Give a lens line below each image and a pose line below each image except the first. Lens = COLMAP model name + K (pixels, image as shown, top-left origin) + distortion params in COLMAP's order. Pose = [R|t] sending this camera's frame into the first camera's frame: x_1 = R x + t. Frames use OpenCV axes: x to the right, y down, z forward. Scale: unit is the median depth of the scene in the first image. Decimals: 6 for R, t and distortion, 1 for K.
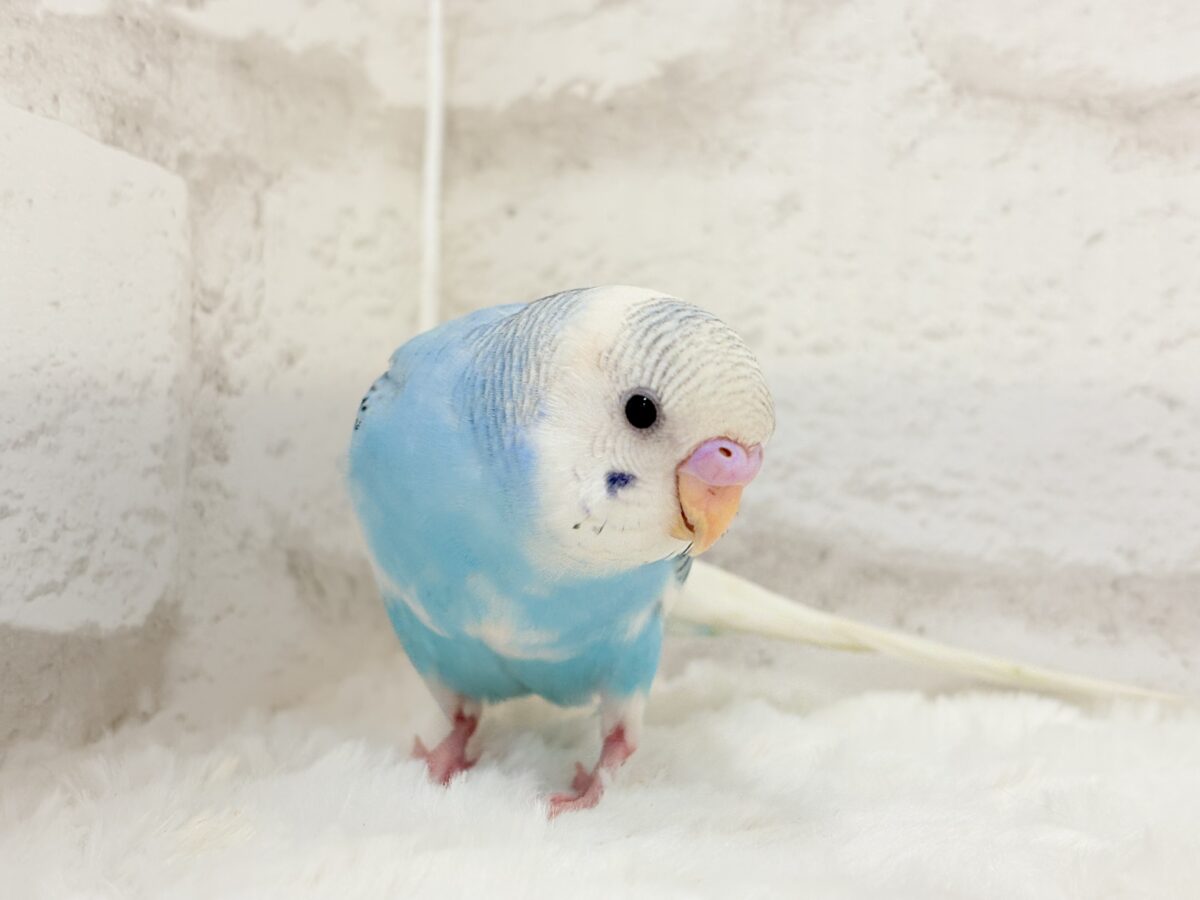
lens RADIAL K [[1877.3, 0, 600.0], [0, 1877.3, 450.0], [0, 0, 1]] dist [0.208078, -1.150765]
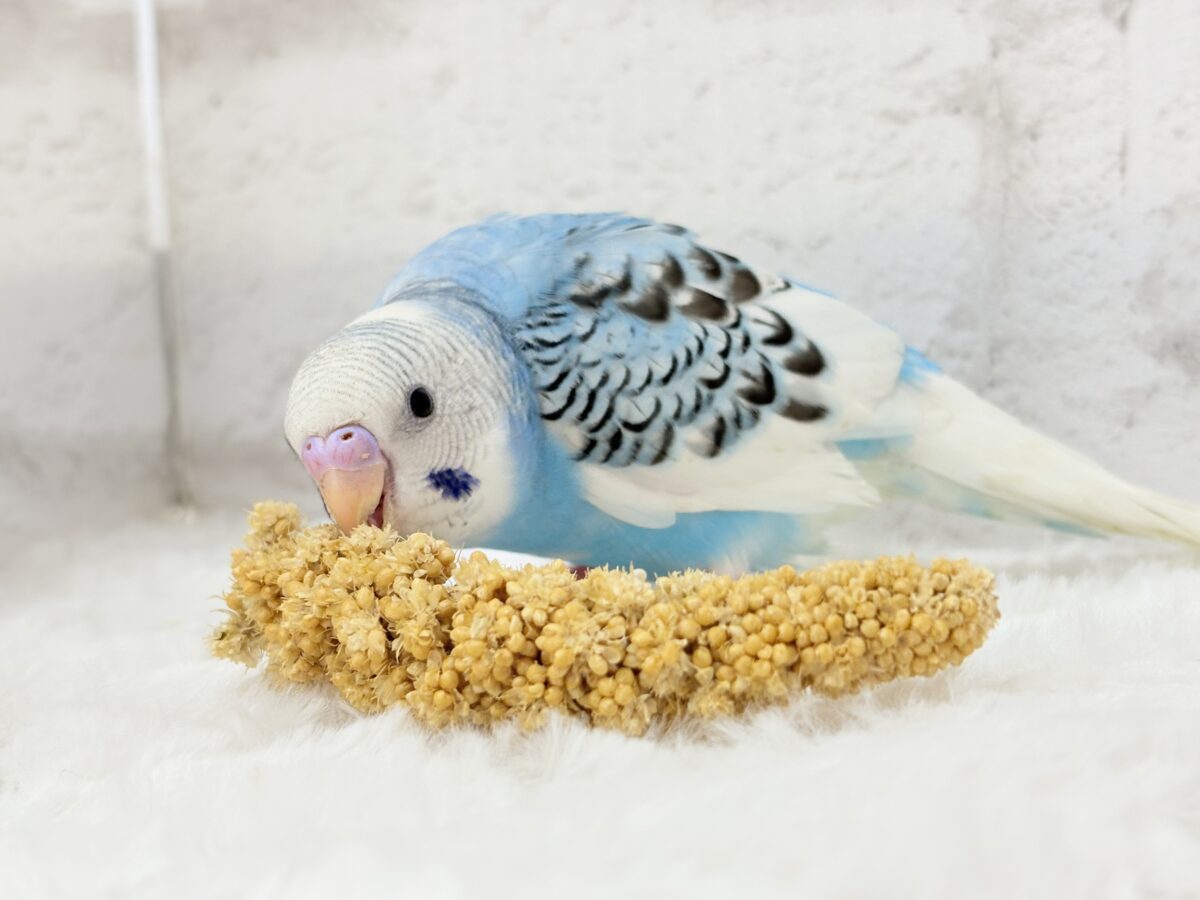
lens RADIAL K [[1911.8, 0, 600.0], [0, 1911.8, 450.0], [0, 0, 1]] dist [0.249525, -1.232642]
pose [[0.986671, -0.056494, -0.152604, 0.351256], [0.068844, 0.994660, 0.076889, -0.000197], [0.147446, -0.086370, 0.985292, -0.064063]]
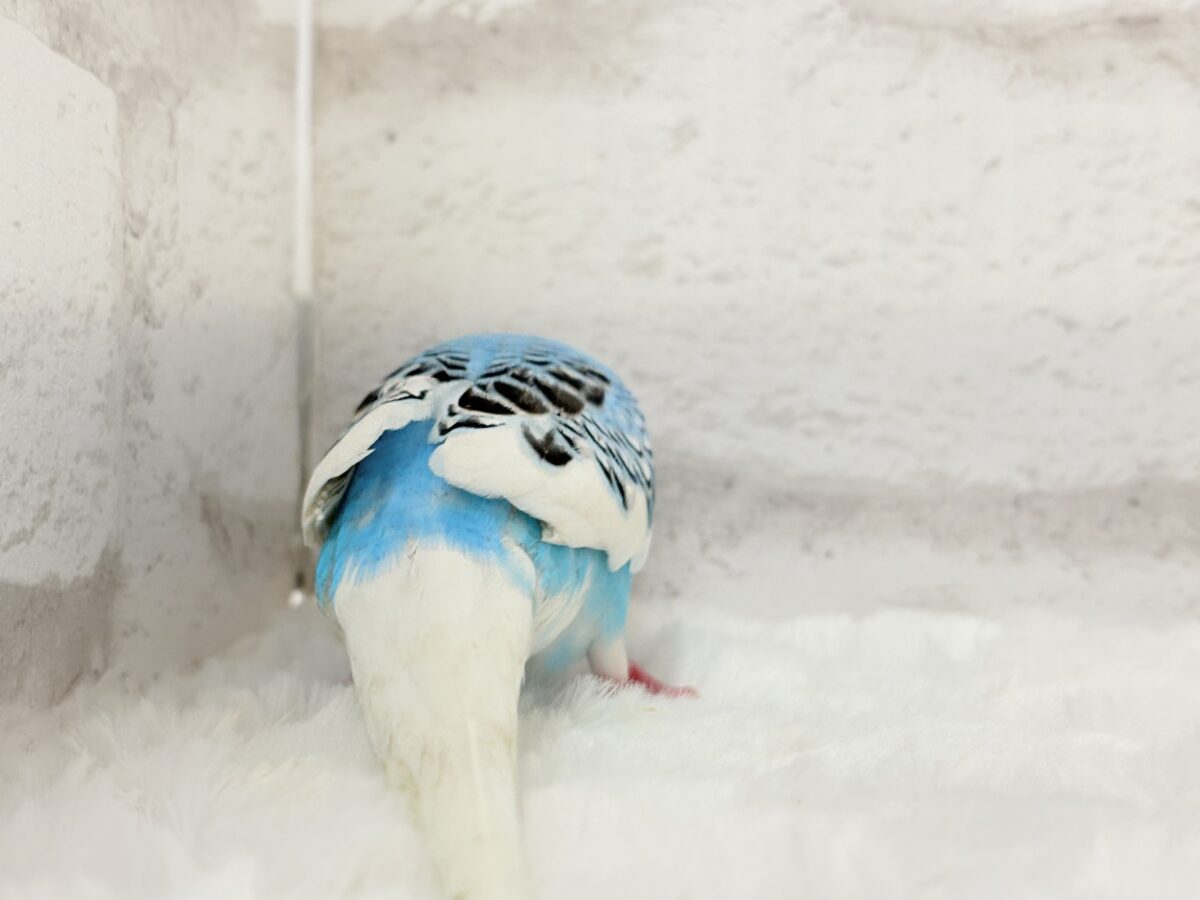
lens RADIAL K [[1877.3, 0, 600.0], [0, 1877.3, 450.0], [0, 0, 1]] dist [0.208078, -1.150765]
pose [[0.977950, -0.027575, 0.207009, -0.159778], [0.022799, 0.999417, 0.025424, 0.011192], [-0.207589, -0.020144, 0.978009, 0.040732]]
